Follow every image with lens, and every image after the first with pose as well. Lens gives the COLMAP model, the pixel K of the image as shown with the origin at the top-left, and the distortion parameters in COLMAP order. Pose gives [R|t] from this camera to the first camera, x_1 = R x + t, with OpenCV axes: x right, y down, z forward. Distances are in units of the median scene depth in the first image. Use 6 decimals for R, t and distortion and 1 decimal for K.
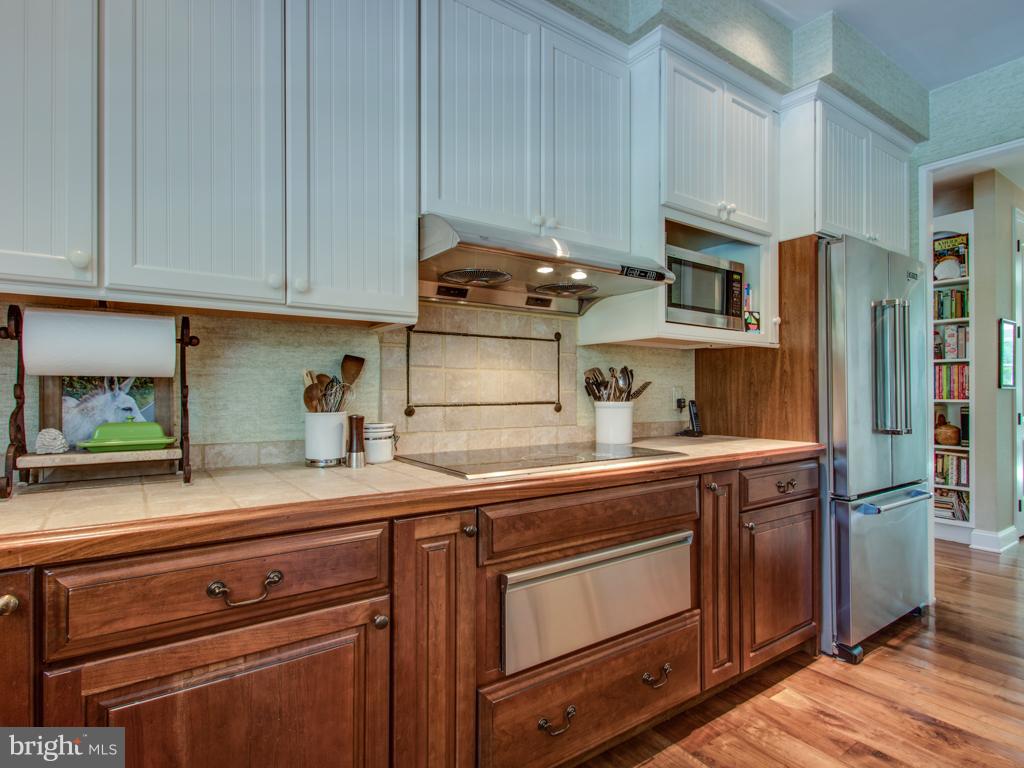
lens RADIAL K [[542.5, 0, 494.4], [0, 542.5, 391.8], [0, 0, 1]] dist [0.002325, -0.002694]
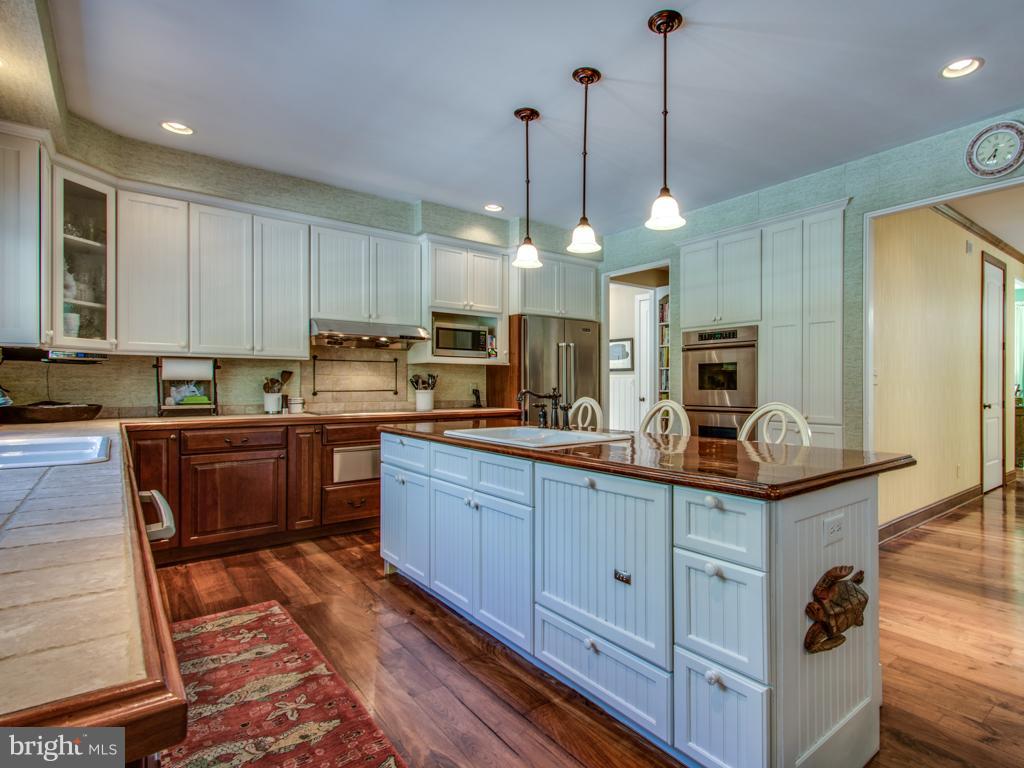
lens RADIAL K [[542.5, 0, 592.1], [0, 542.5, 386.5], [0, 0, 1]] dist [0.002325, -0.002694]
pose [[0.992501, 0.002149, 0.122218, 0.794359], [-0.002654, 0.999989, 0.003968, -0.008049], [-0.122208, -0.004263, 0.992495, -1.576526]]
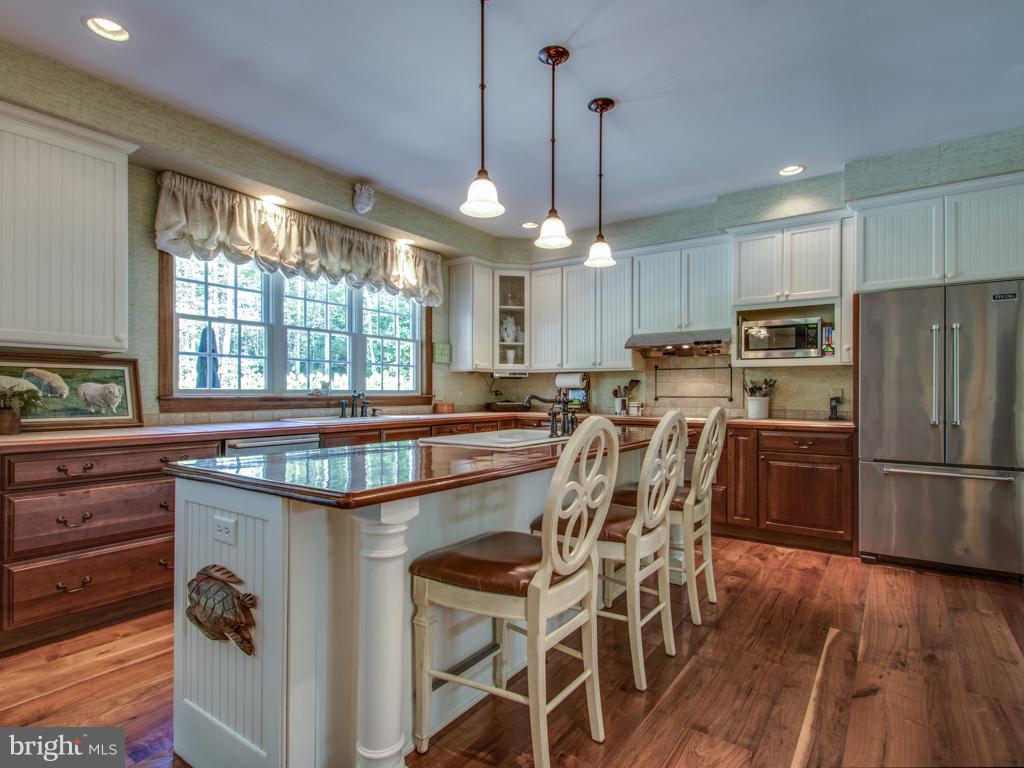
lens RADIAL K [[528.7, 0, 520.9], [0, 528.7, 391.6], [0, 0, 1]] dist [0.002635, -0.002672]
pose [[0.356702, 0.002206, -0.934215, 2.187405], [-0.001516, 0.999997, 0.001782, -0.004541], [0.934217, 0.000781, 0.356705, -0.615893]]
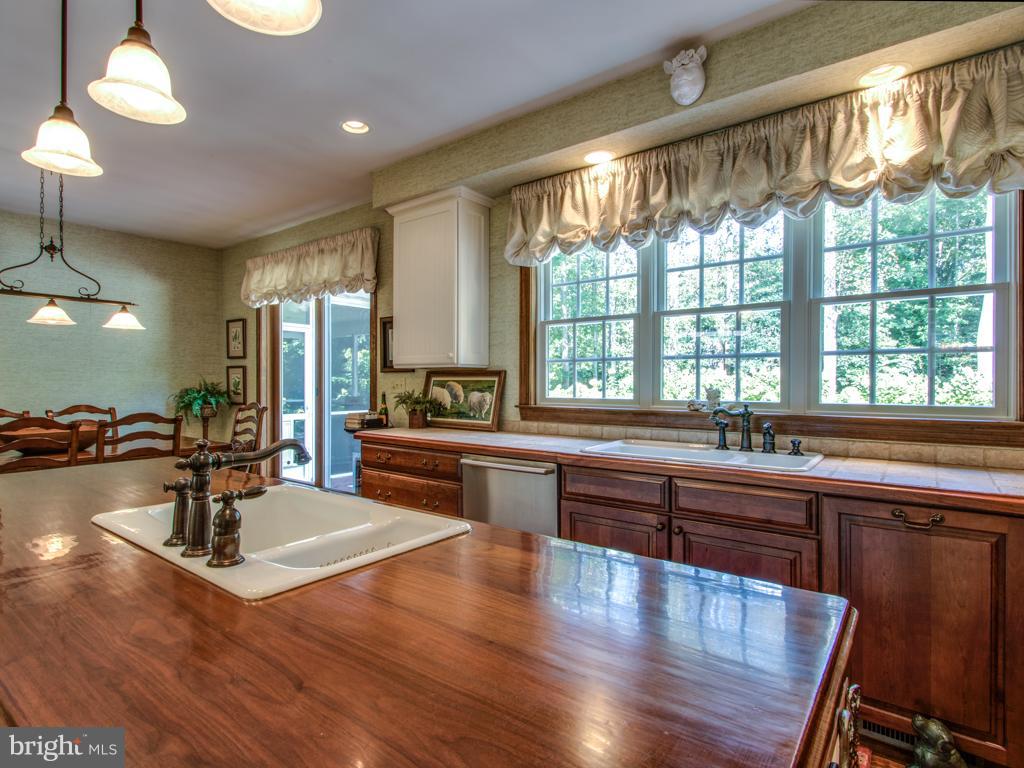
lens RADIAL K [[528.7, 0, 490.2], [0, 528.7, 384.8], [0, 0, 1]] dist [0.002635, -0.002672]
pose [[-0.956195, 0.003310, -0.292713, 0.747370], [0.001708, 0.999982, 0.005728, -0.063321], [0.292727, 0.004977, -0.956183, 0.631076]]
